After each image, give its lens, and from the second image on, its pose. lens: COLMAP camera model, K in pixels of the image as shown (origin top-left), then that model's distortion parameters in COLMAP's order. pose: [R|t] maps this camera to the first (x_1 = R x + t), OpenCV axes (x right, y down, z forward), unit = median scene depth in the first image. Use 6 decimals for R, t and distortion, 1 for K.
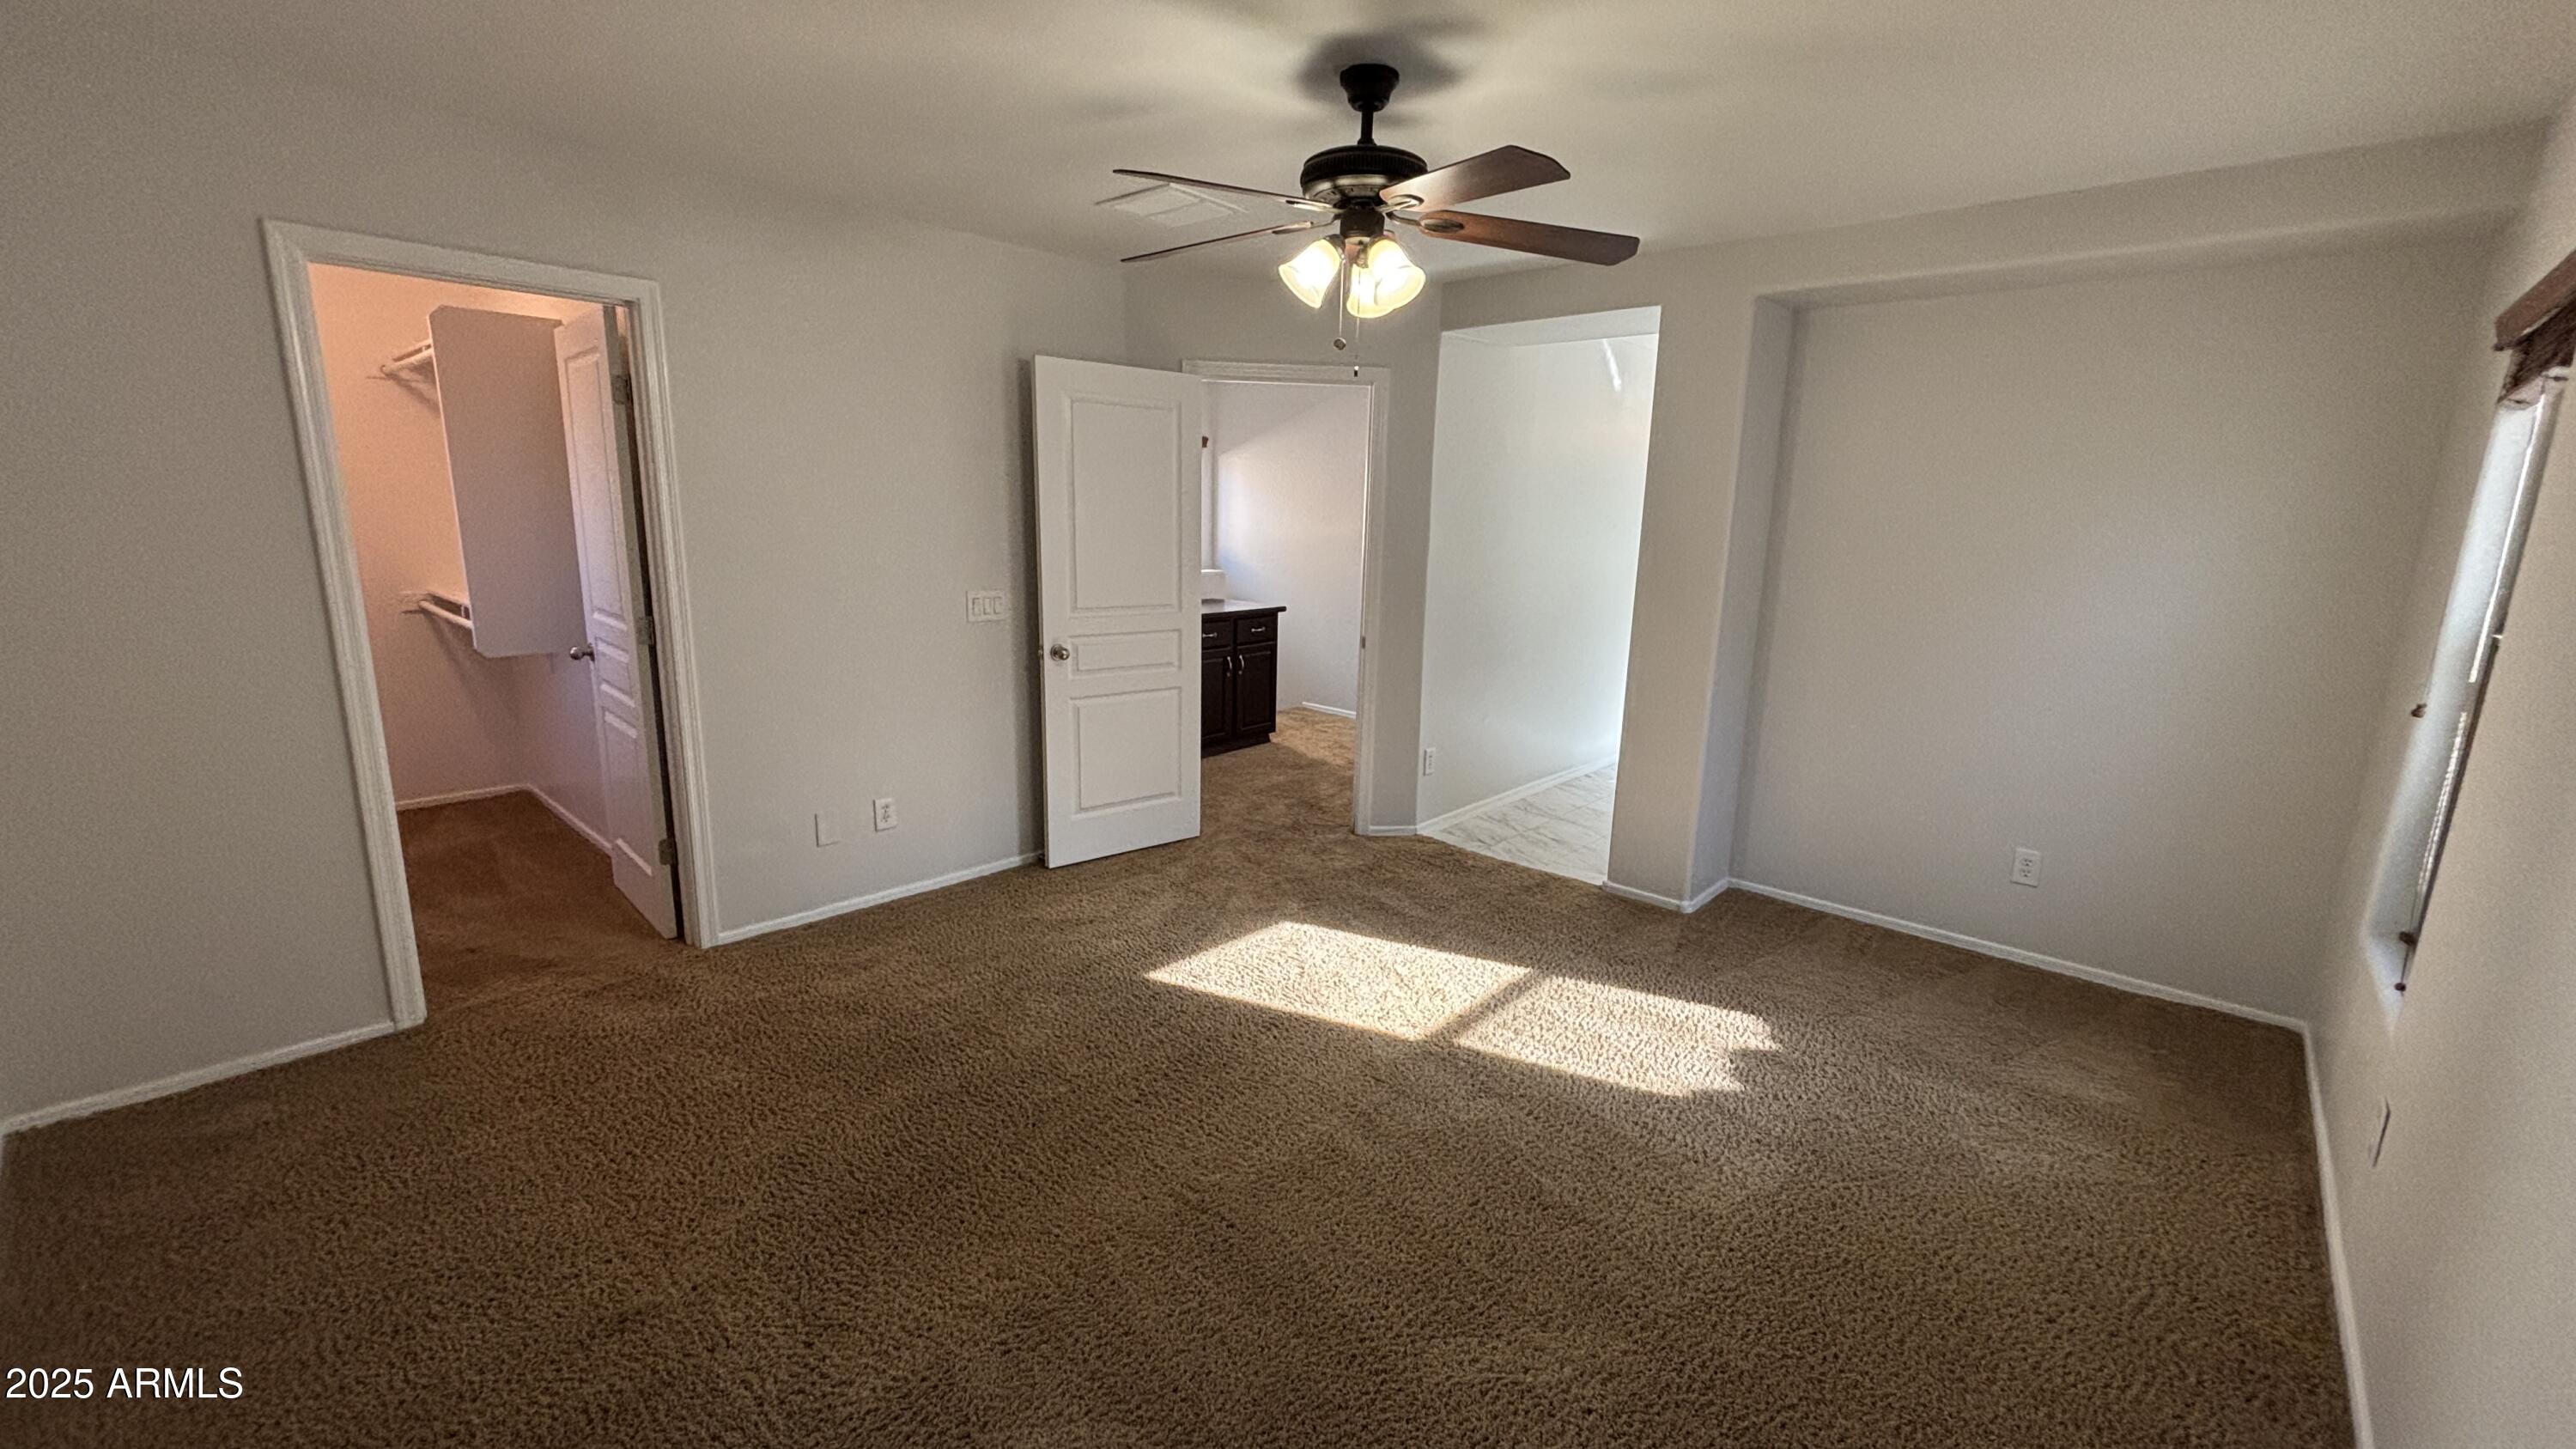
lens RADIAL K [[991.6, 0, 1270.6], [0, 991.6, 738.7], [0, 0, 1]] dist [0.000909, 0.000057]
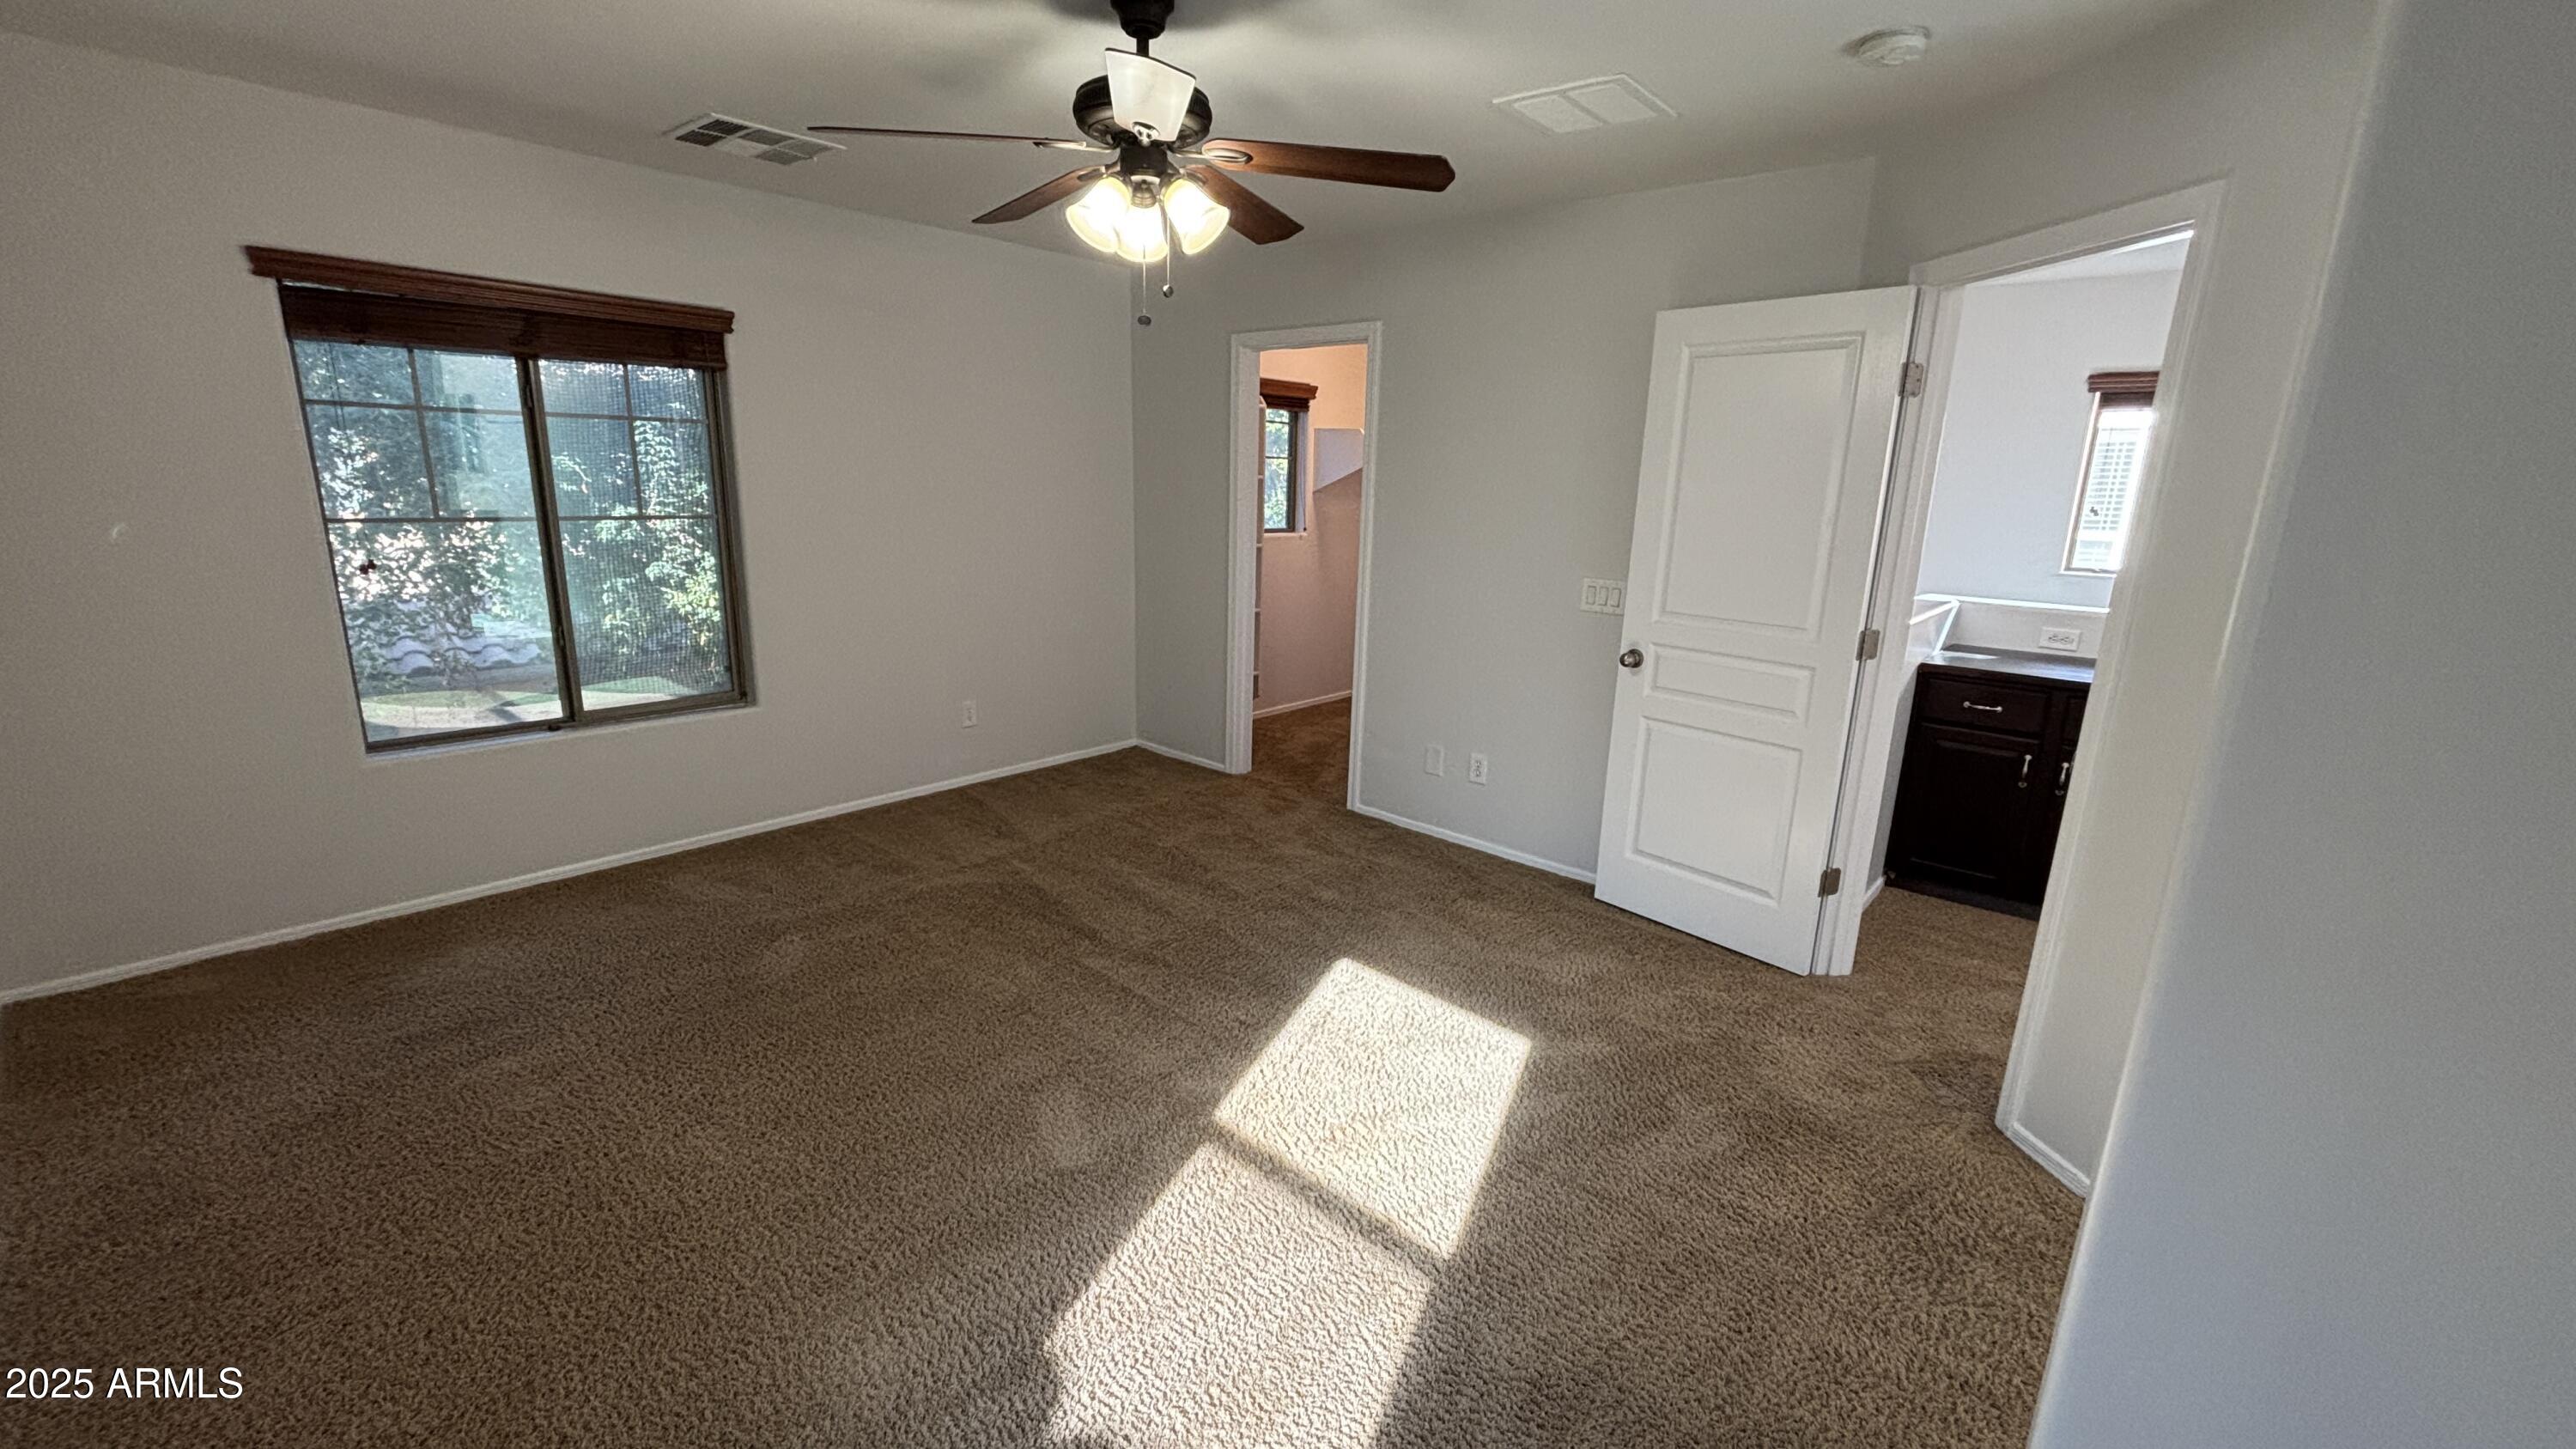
lens RADIAL K [[1033.1, 0, 1288.0], [0, 1033.1, 724.5], [0, 0, 1]] dist [0.001670, -0.000031]
pose [[0.039795, 0.226380, -0.973226, 0.807525], [-0.242373, 0.947096, 0.210392, -0.183519], [0.969367, 0.227511, 0.092558, 0.791147]]
